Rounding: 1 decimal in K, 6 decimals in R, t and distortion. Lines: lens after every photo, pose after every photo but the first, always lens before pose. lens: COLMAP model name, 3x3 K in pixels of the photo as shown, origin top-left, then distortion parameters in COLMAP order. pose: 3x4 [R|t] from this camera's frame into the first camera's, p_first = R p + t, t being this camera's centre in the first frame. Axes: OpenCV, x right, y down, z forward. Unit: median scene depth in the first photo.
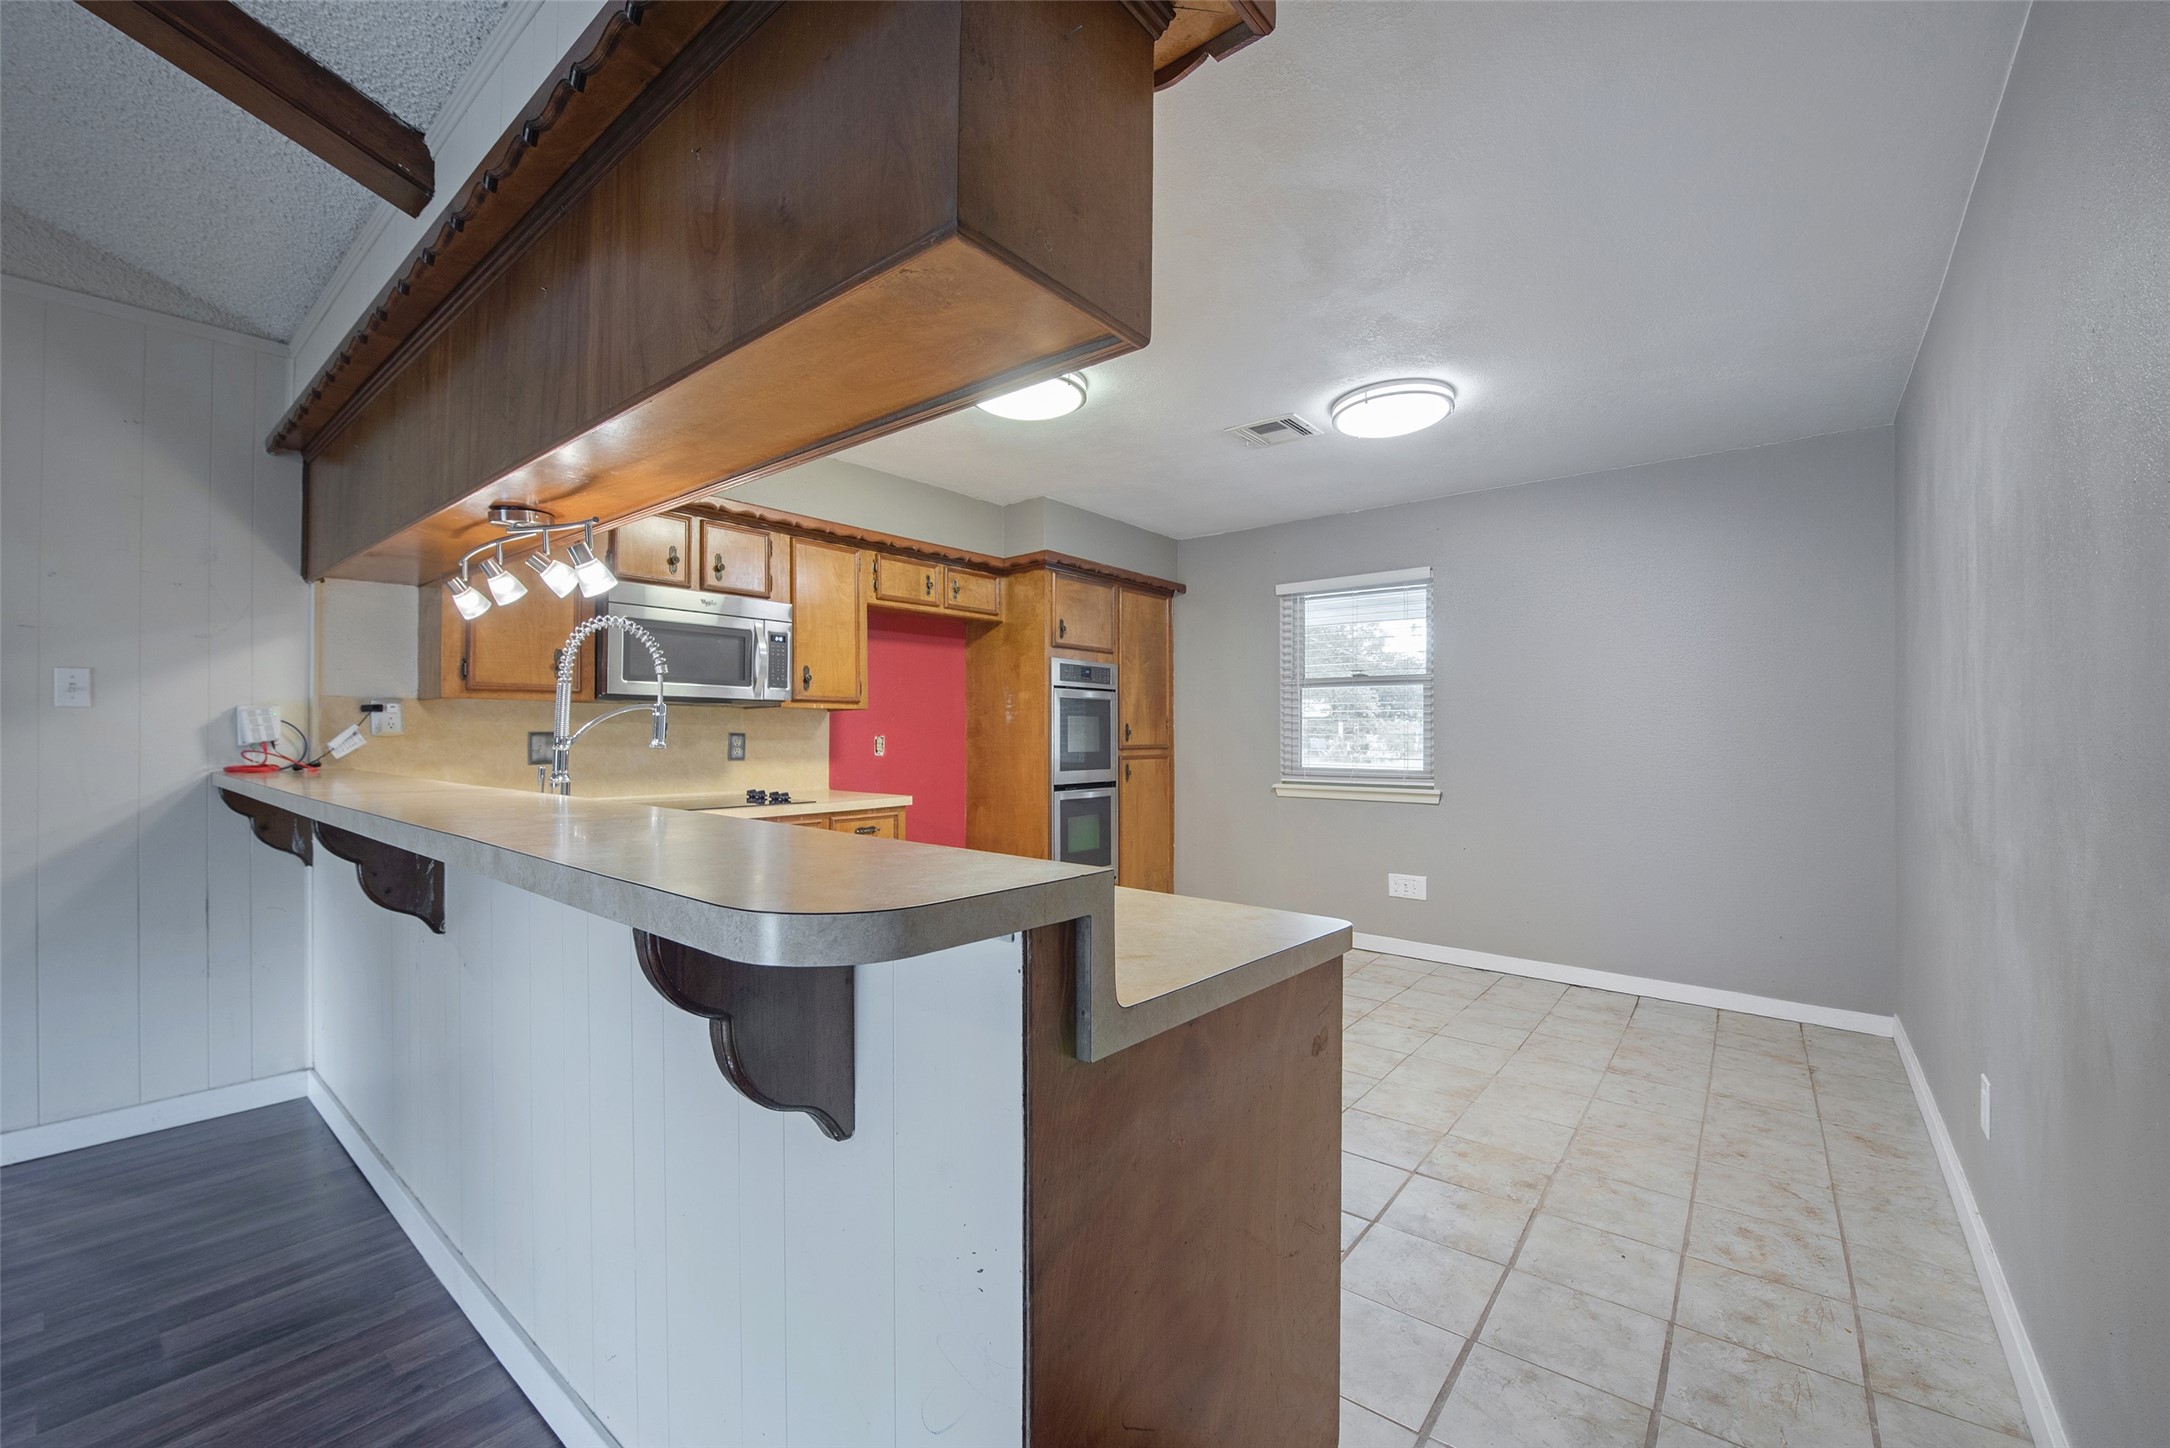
lens RADIAL K [[871.3, 0, 1076.2], [0, 871.3, 726.2], [0, 0, 1]] dist [-0.019687, -0.000142]
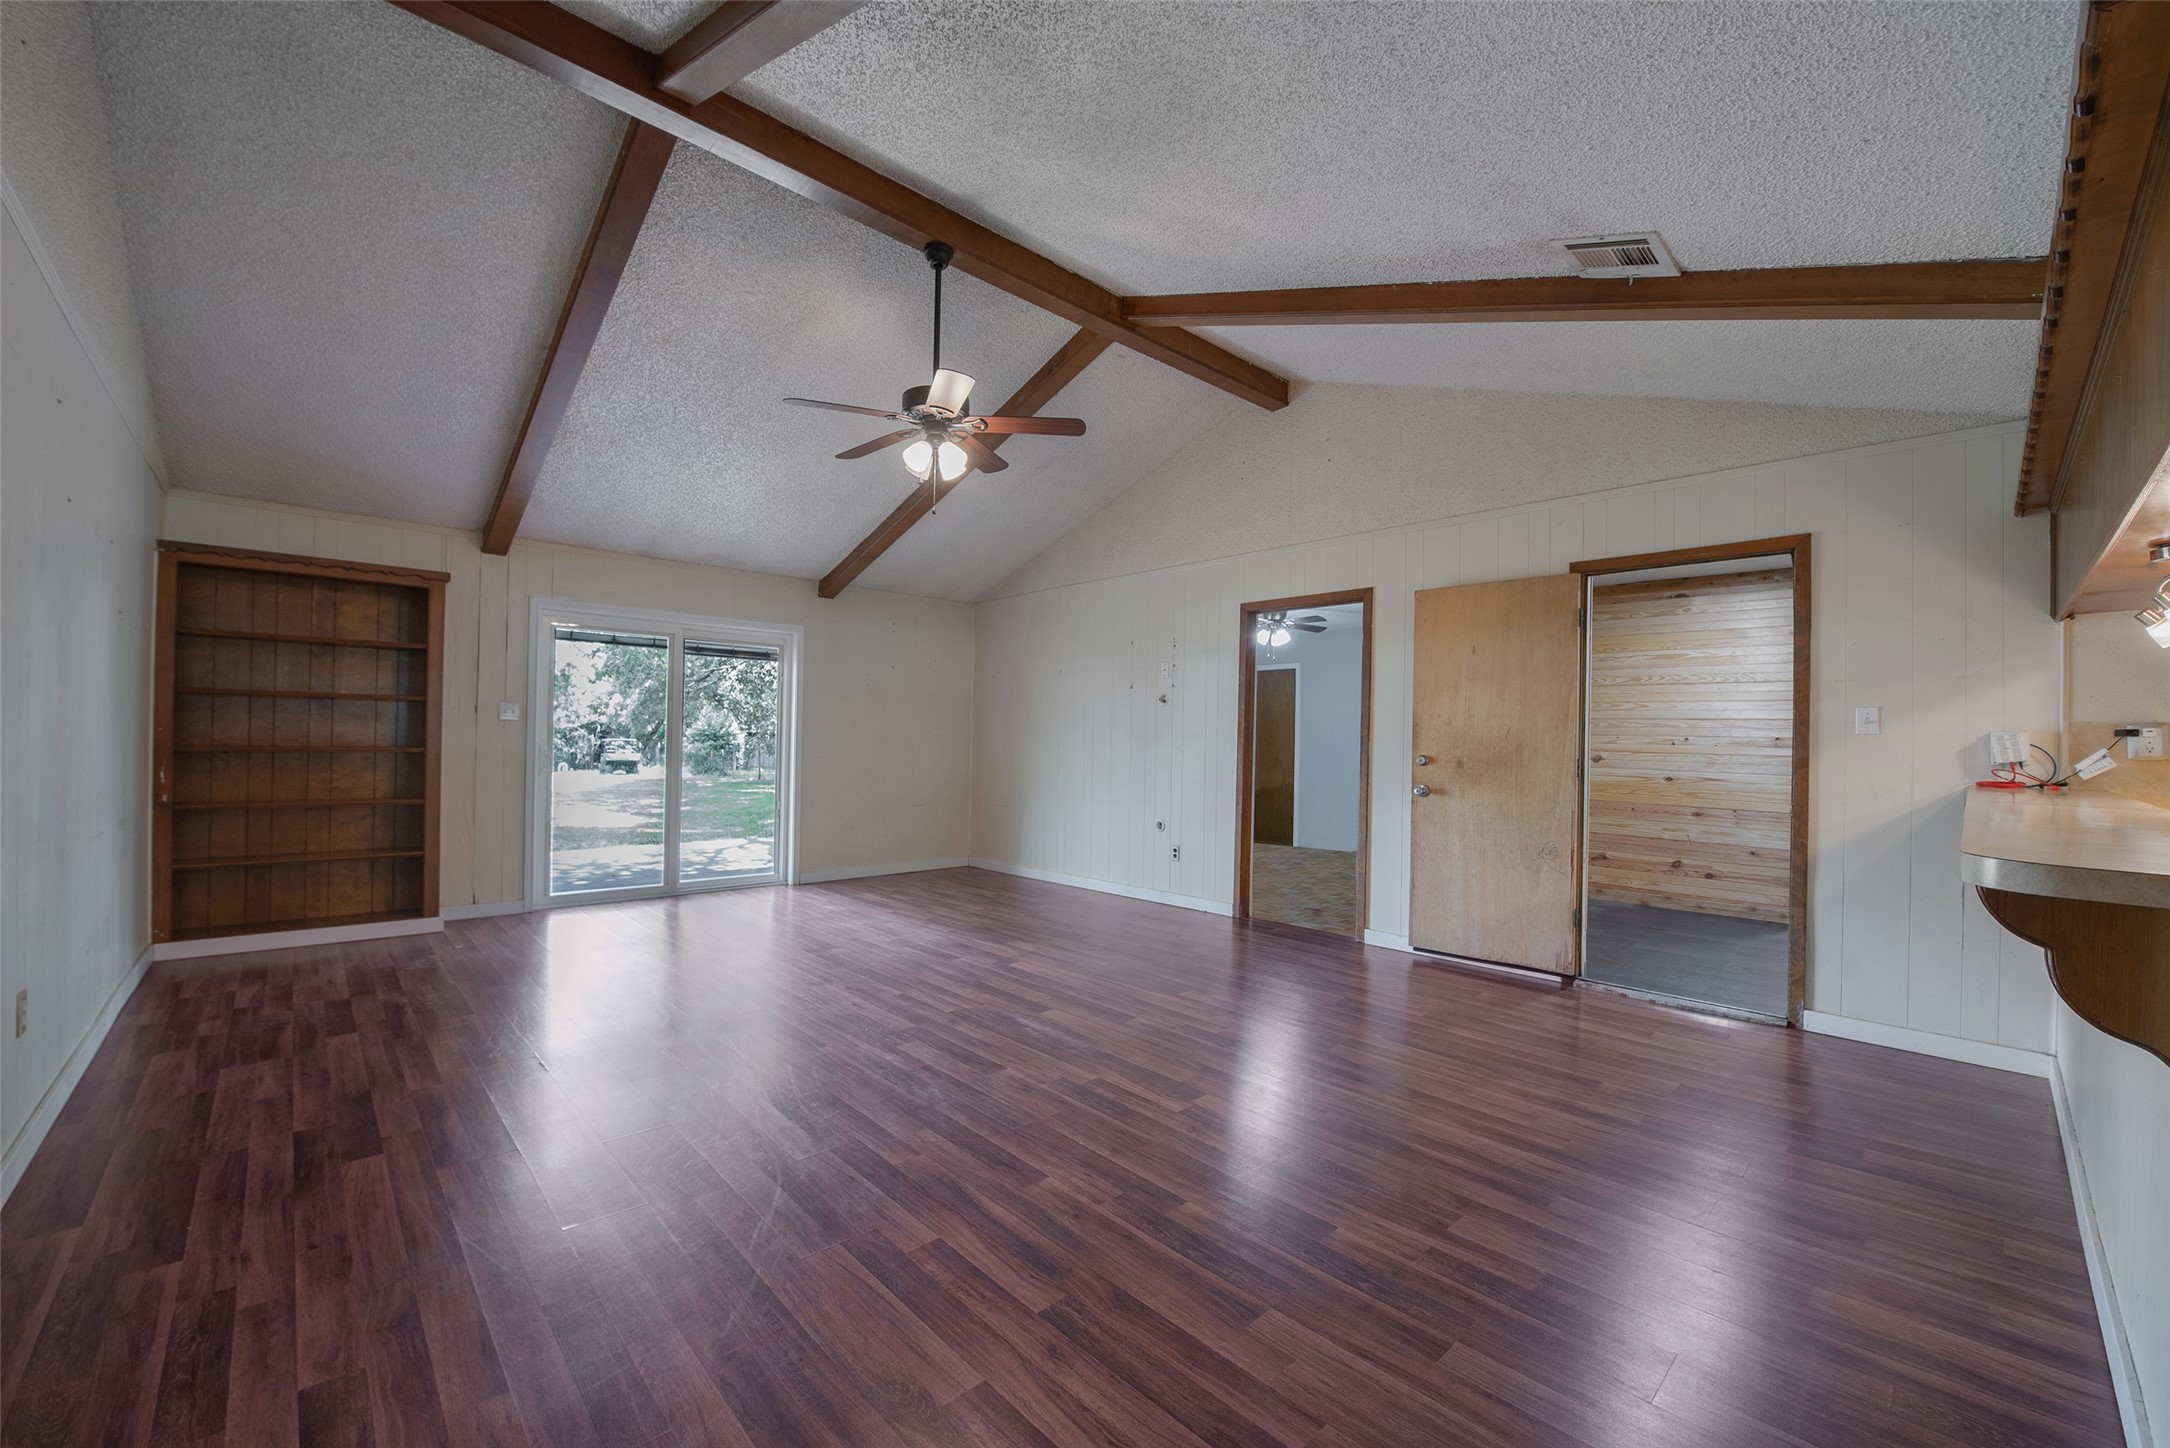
lens RADIAL K [[871.3, 0, 1034.6], [0, 871.3, 726.1], [0, 0, 1]] dist [-0.019687, -0.000142]
pose [[-0.155745, -0.016840, -0.987654, 0.281101], [-0.010137, 0.999829, -0.015449, -0.000131], [0.987745, 0.007606, -0.155889, -0.104413]]
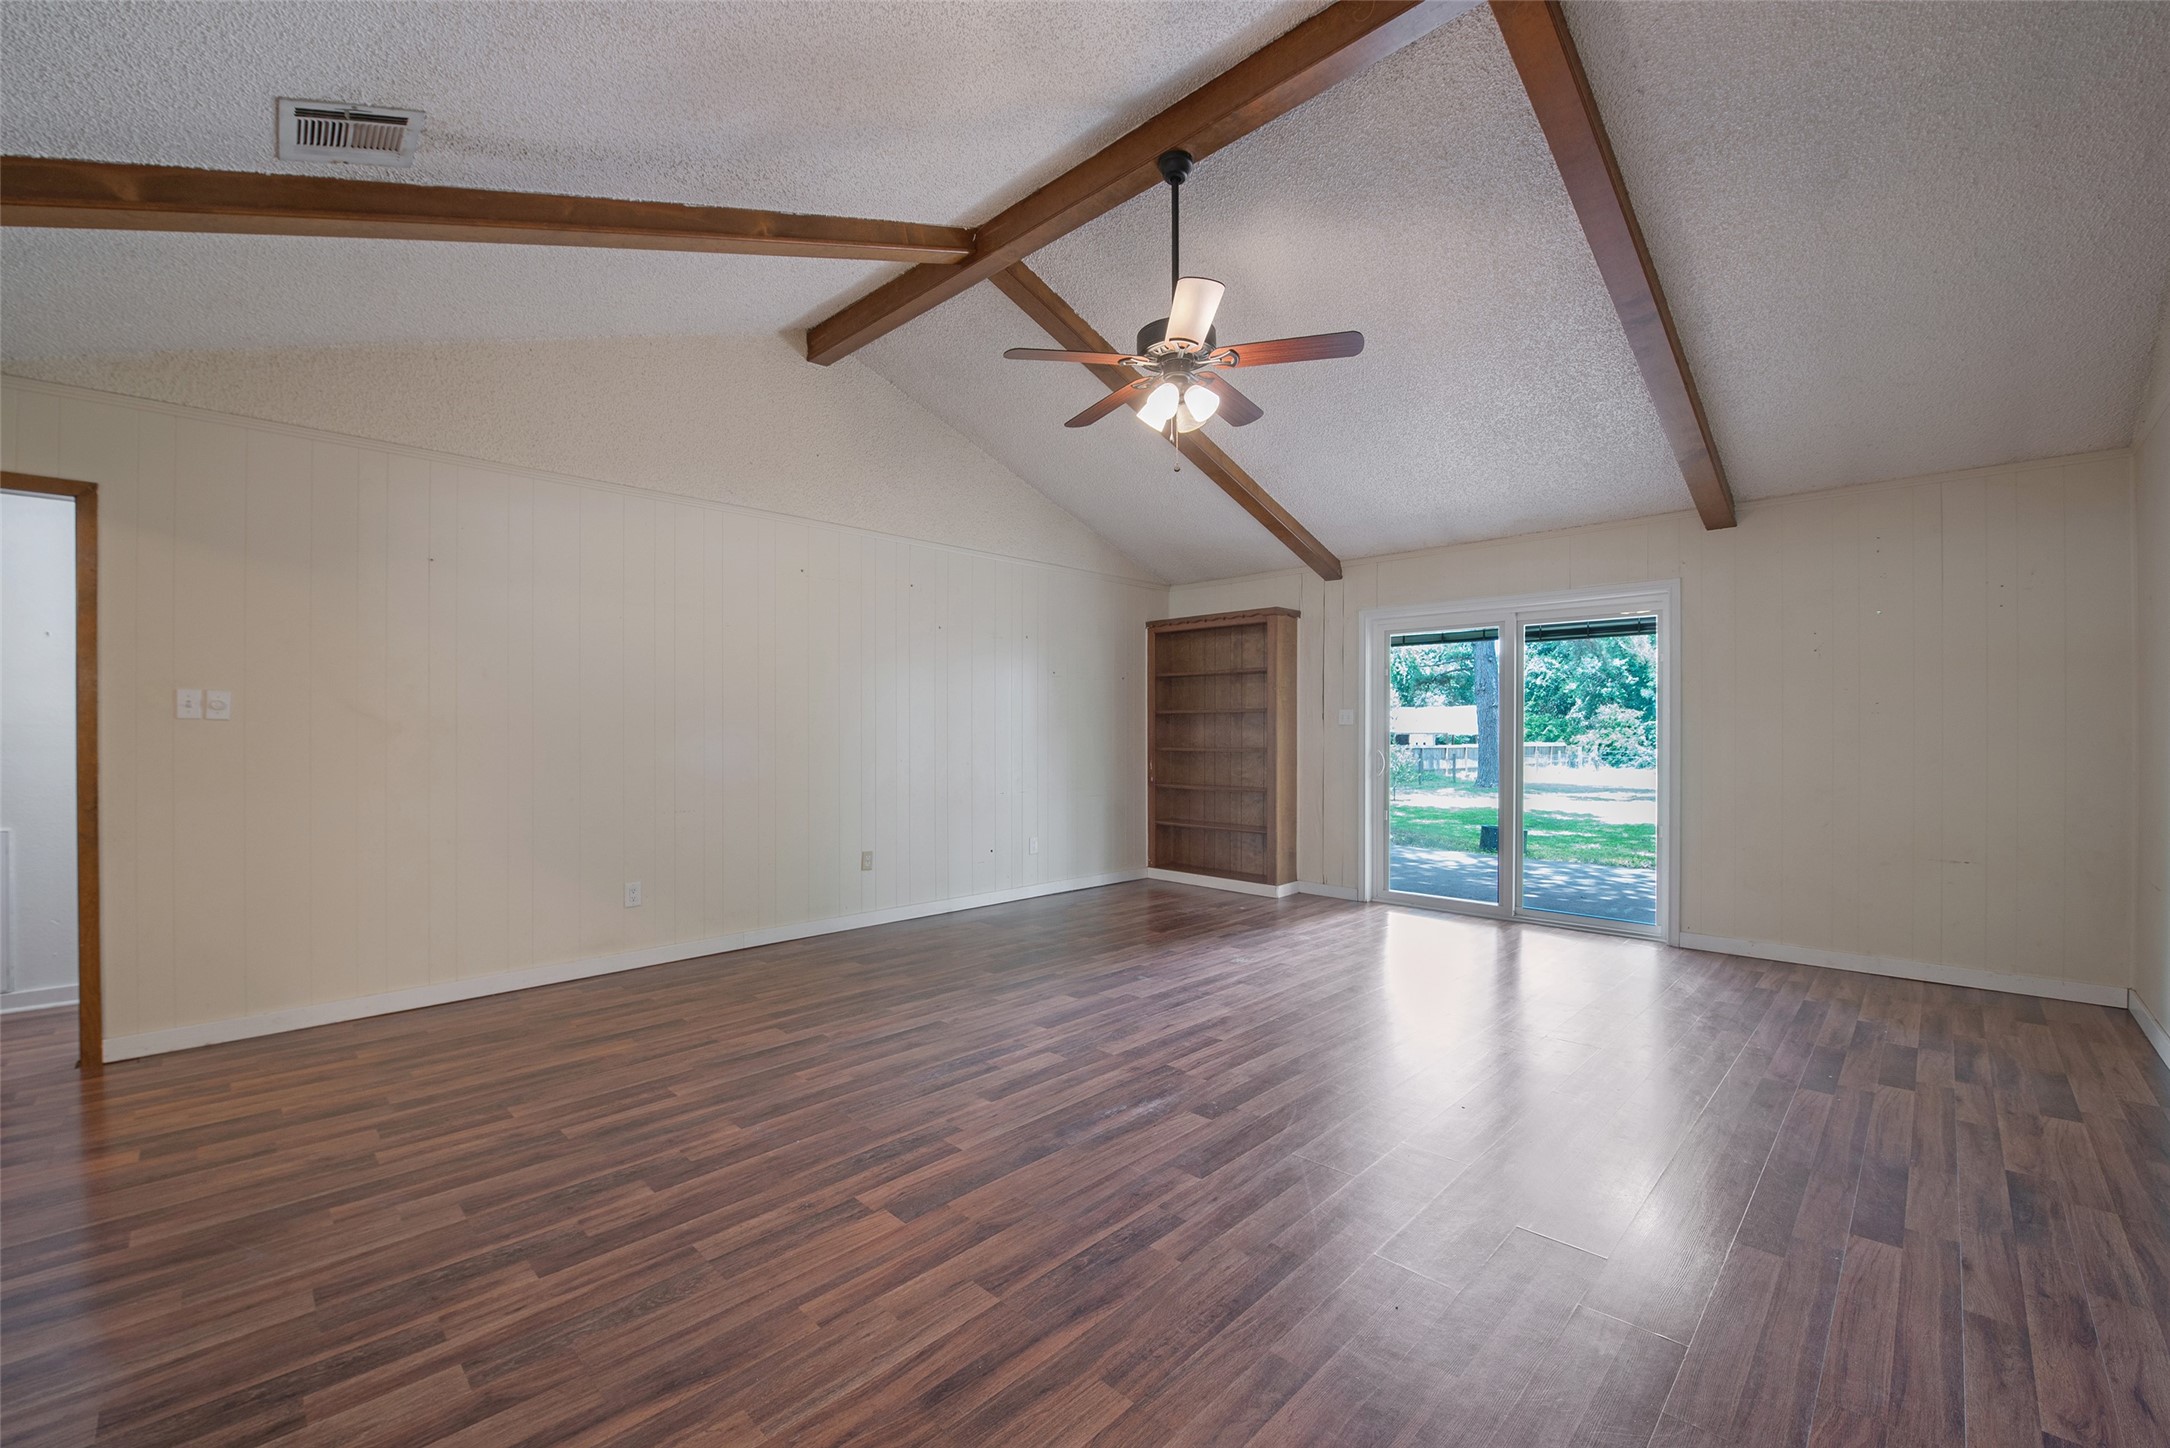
lens RADIAL K [[871.3, 0, 1086.1], [0, 871.3, 734.7], [0, 0, 1]] dist [-0.019687, -0.000142]
pose [[-0.995750, -0.000202, 0.092099, -0.577866], [-0.000246, 1.000000, -0.000467, -0.004625], [-0.092099, -0.000488, -0.995750, 0.418770]]
